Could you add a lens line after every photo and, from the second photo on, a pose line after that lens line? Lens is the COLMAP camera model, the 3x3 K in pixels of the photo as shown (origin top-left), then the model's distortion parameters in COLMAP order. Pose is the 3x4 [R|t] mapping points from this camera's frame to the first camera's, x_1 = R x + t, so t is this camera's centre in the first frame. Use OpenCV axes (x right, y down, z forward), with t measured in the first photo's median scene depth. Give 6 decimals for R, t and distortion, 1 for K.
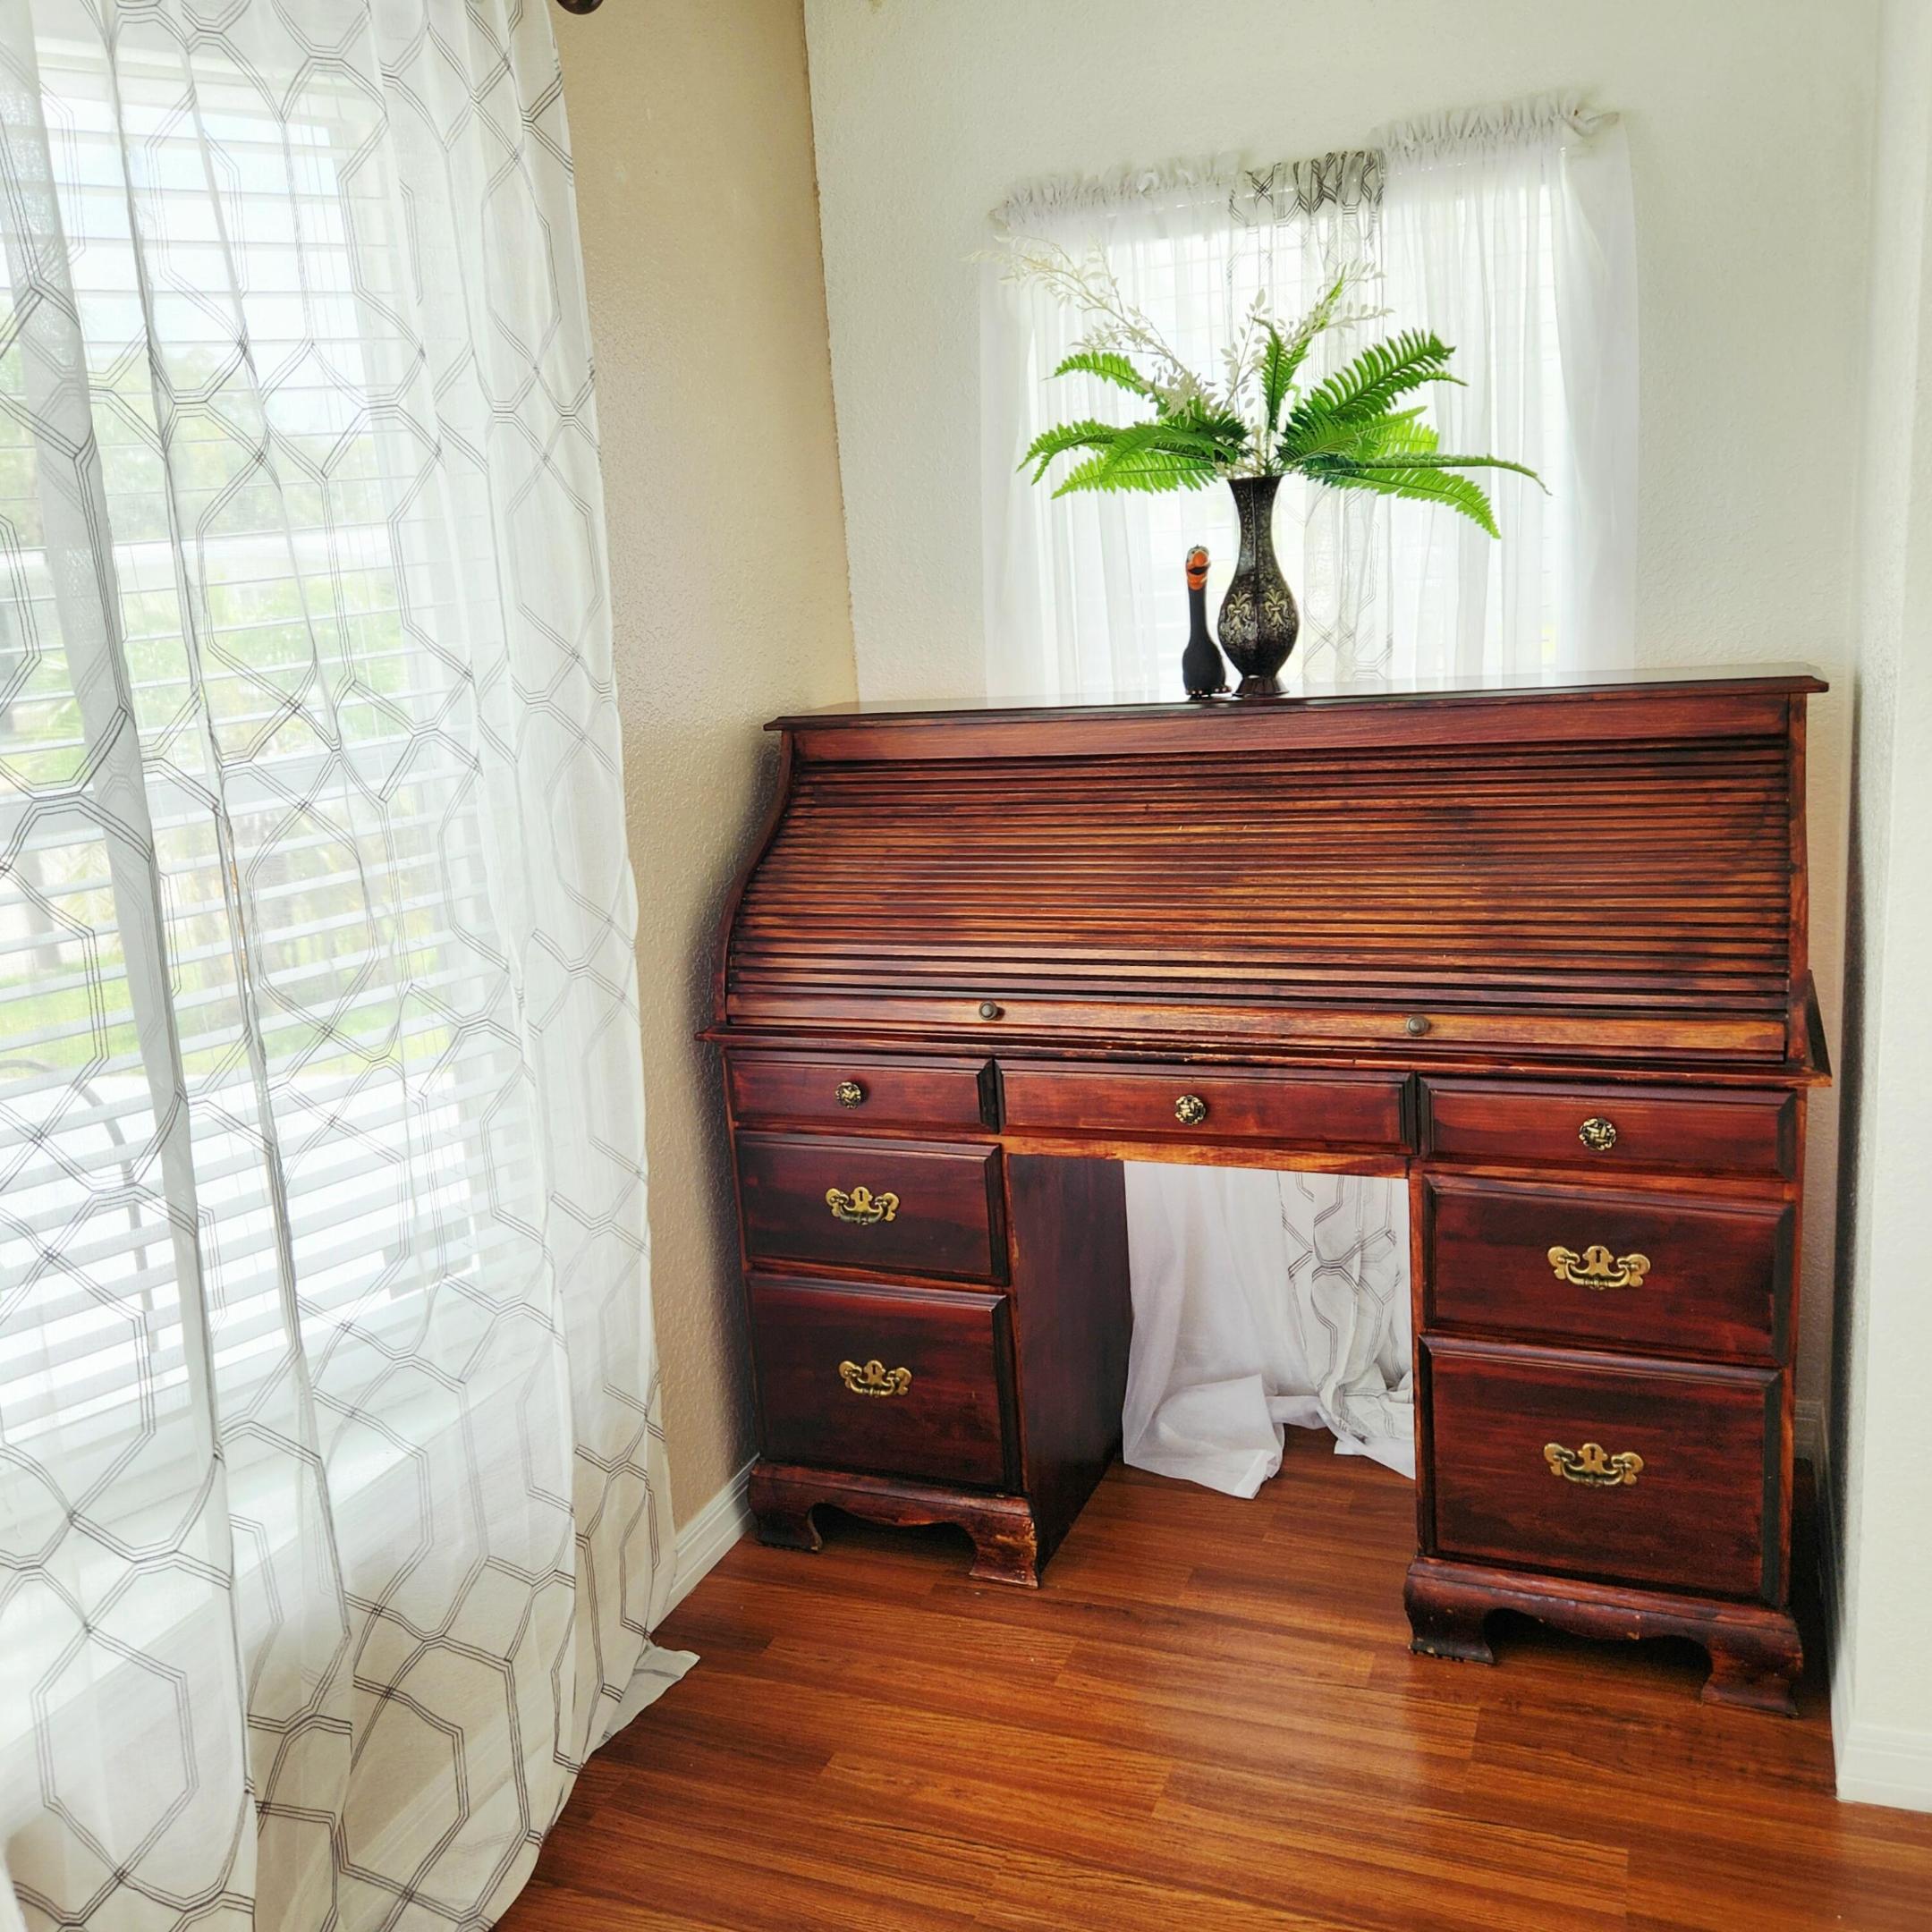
lens RADIAL K [[1714.4, 0, 966.0], [0, 1714.4, 966.0], [0, 0, 1]] dist [0.080484, -0.080015]
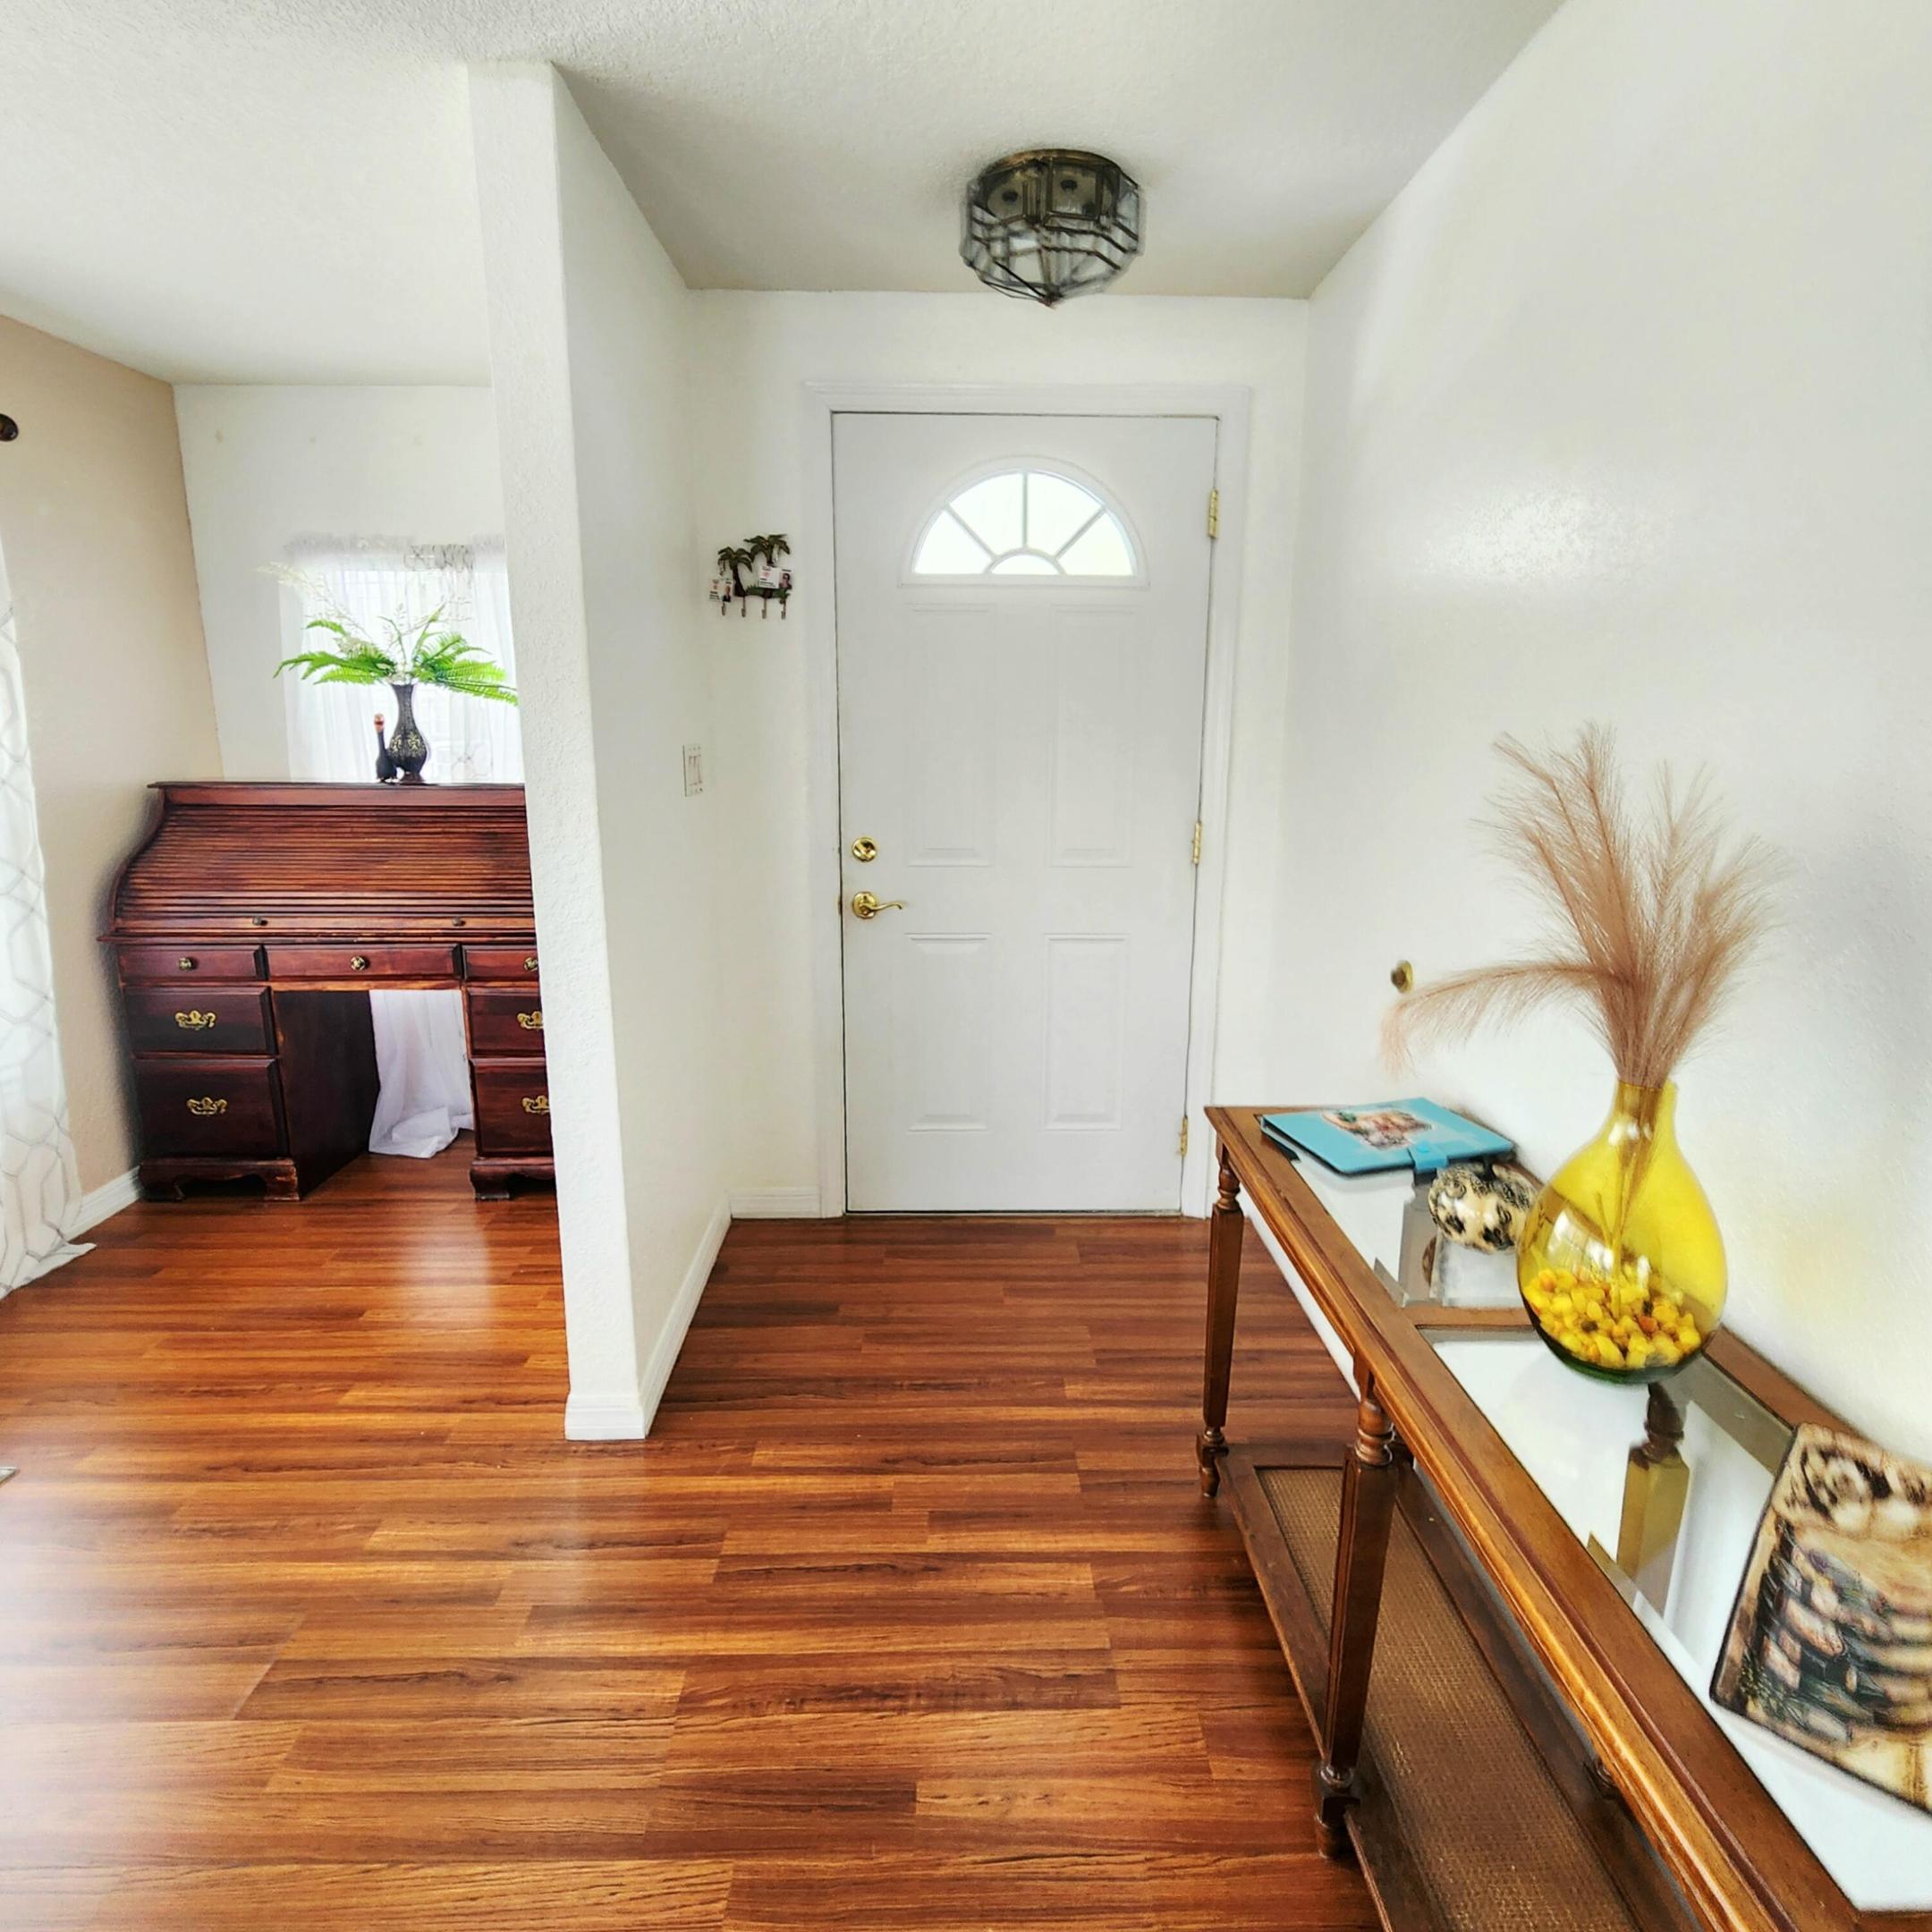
lens RADIAL K [[1061.3, 0, 928.5], [0, 1061.3, 944.5], [0, 0, 1]] dist [0.003485, 0.000841]
pose [[0.922775, -0.010156, 0.385205, 0.259629], [0.020694, 0.999516, -0.023222, 0.097765], [-0.384783, 0.029400, 0.922539, -0.509003]]
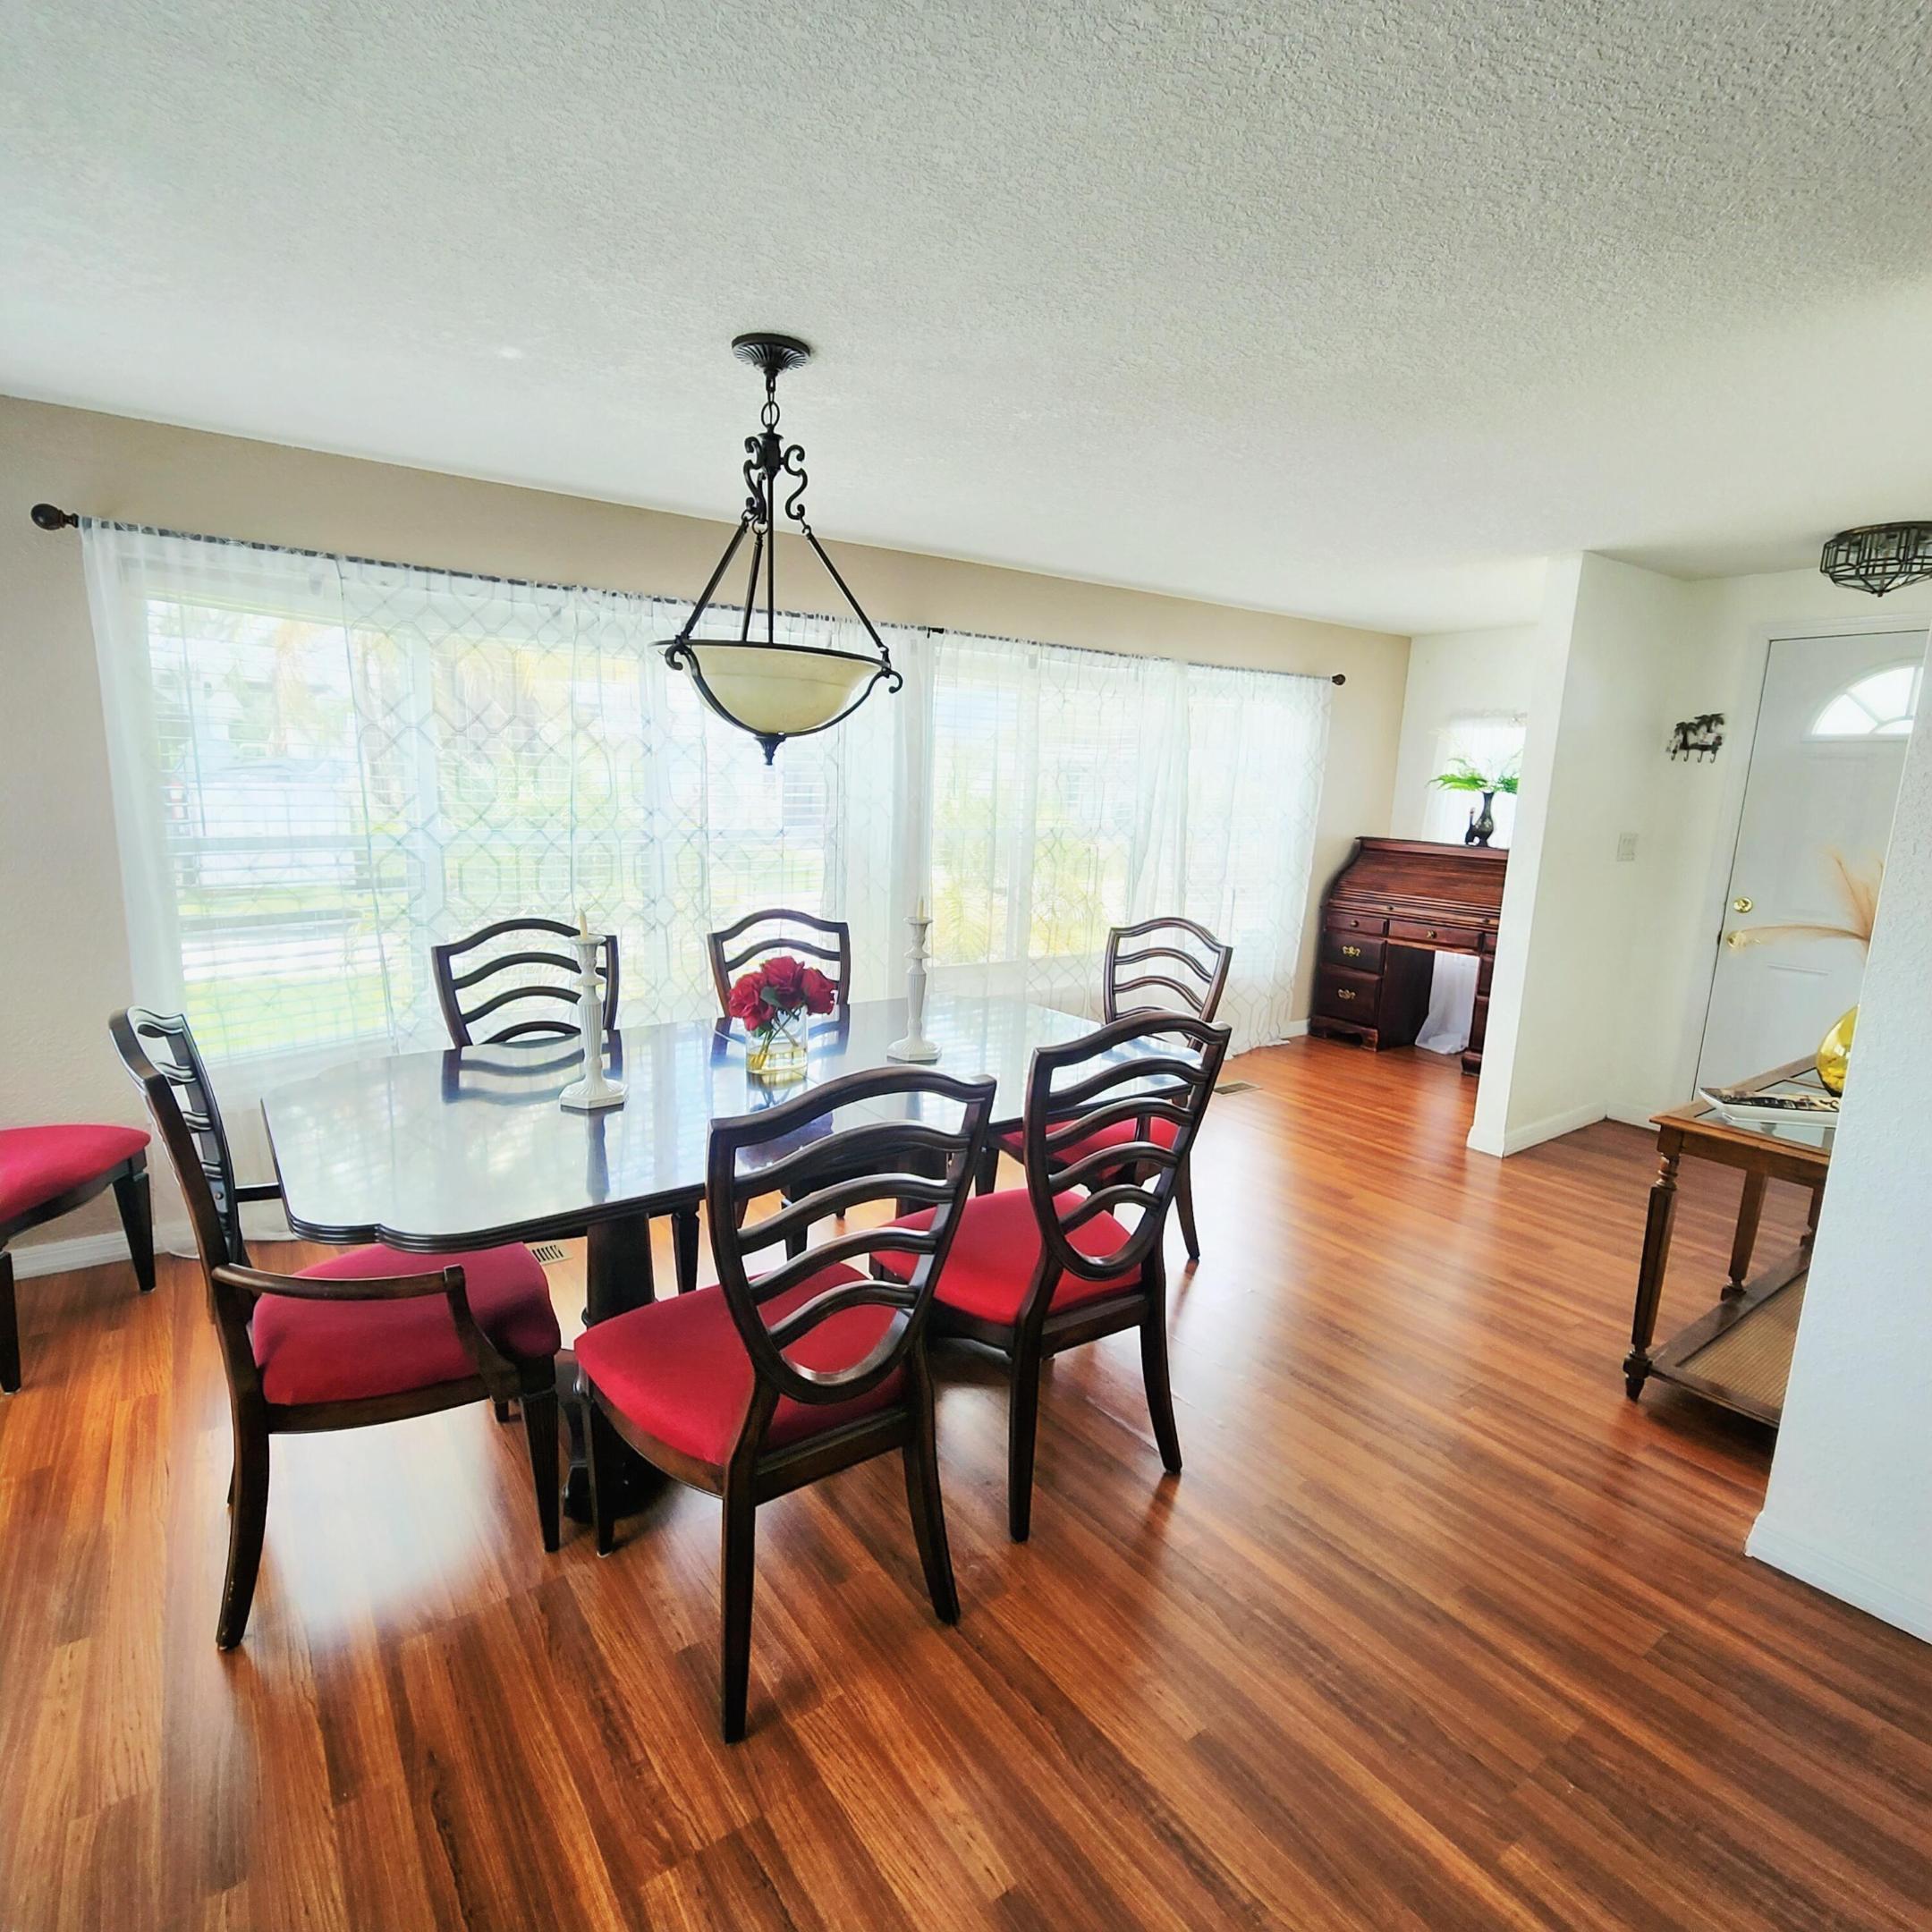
lens RADIAL K [[1085.8, 0, 963.4], [0, 1085.8, 979.3], [0, 0, 1]] dist [0.005841, -0.002059]
pose [[0.845431, 0.193348, -0.497858, 0.477563], [-0.208443, 0.977696, 0.025732, 0.338026], [0.491729, 0.082021, 0.866877, -1.776860]]
